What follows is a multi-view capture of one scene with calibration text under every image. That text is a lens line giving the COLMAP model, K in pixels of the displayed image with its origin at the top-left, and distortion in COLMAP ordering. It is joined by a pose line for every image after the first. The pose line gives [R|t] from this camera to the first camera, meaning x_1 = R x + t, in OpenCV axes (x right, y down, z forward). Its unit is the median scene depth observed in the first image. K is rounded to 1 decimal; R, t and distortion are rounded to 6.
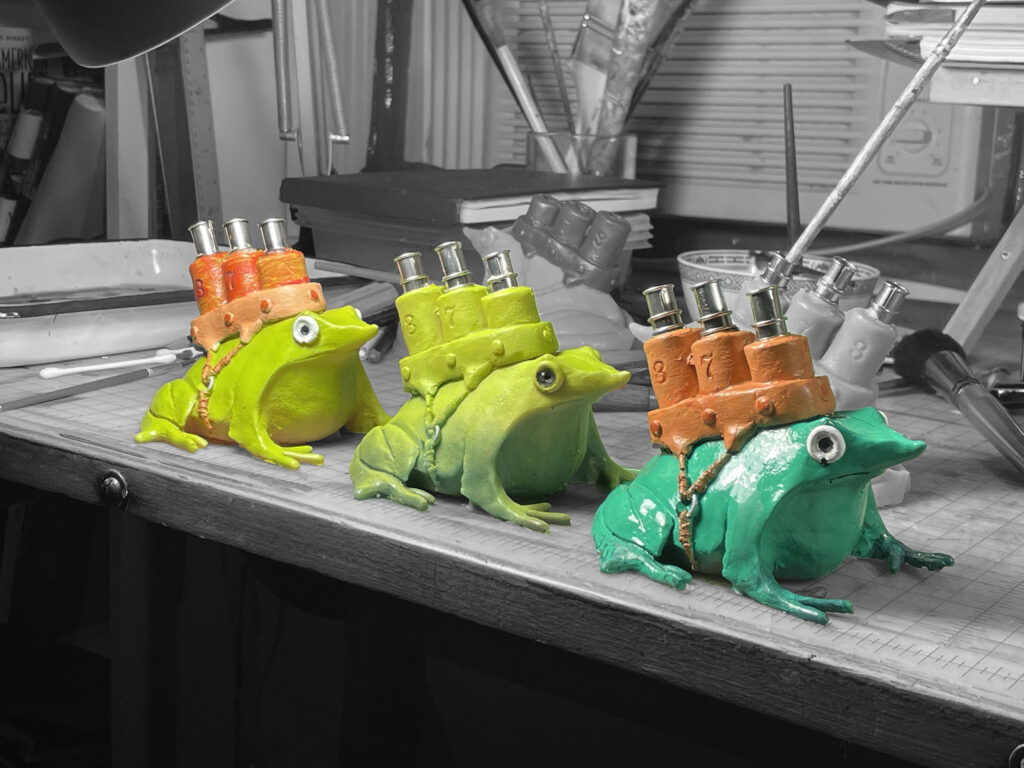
lens RADIAL K [[1494.1, 0, 512.2], [0, 1494.1, 383.6], [0, 0, 1]] dist [-0.017319, 0.000000]
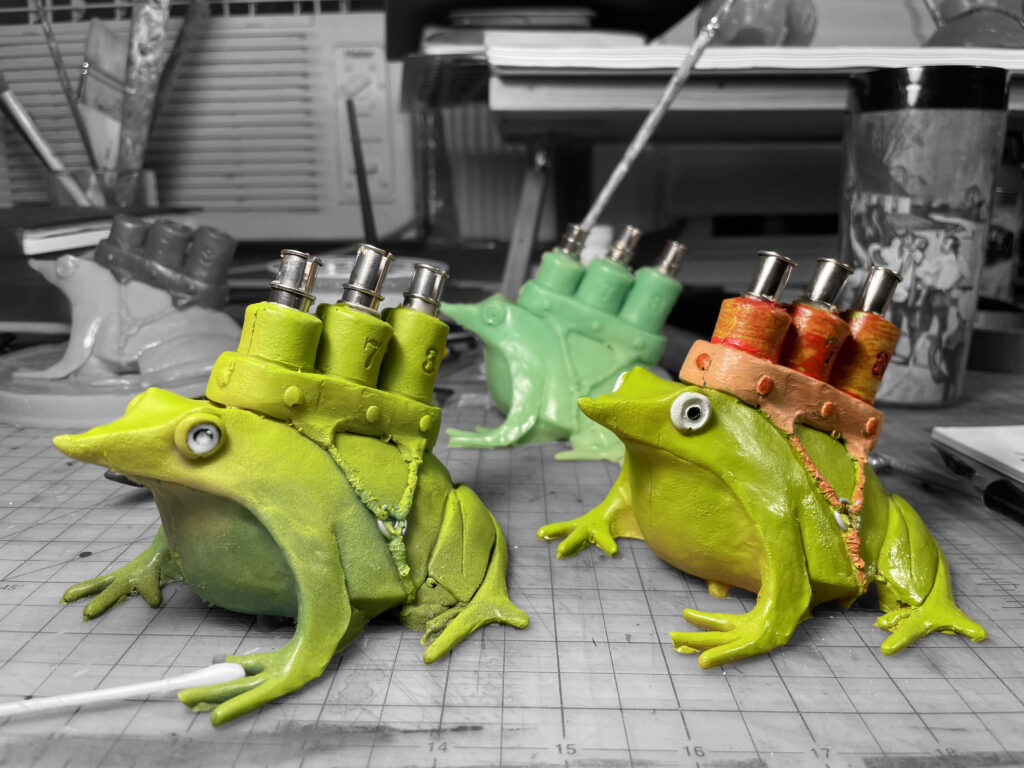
lens RADIAL K [[783.8, 0, 511.2], [0, 783.8, 387.0], [0, 0, 1]] dist [-0.050422, -0.008042]
pose [[0.803607, -0.179370, 0.567488, -0.075581], [0.140670, 0.983731, 0.111736, -0.039934], [-0.578297, -0.009963, 0.815765, 0.455979]]
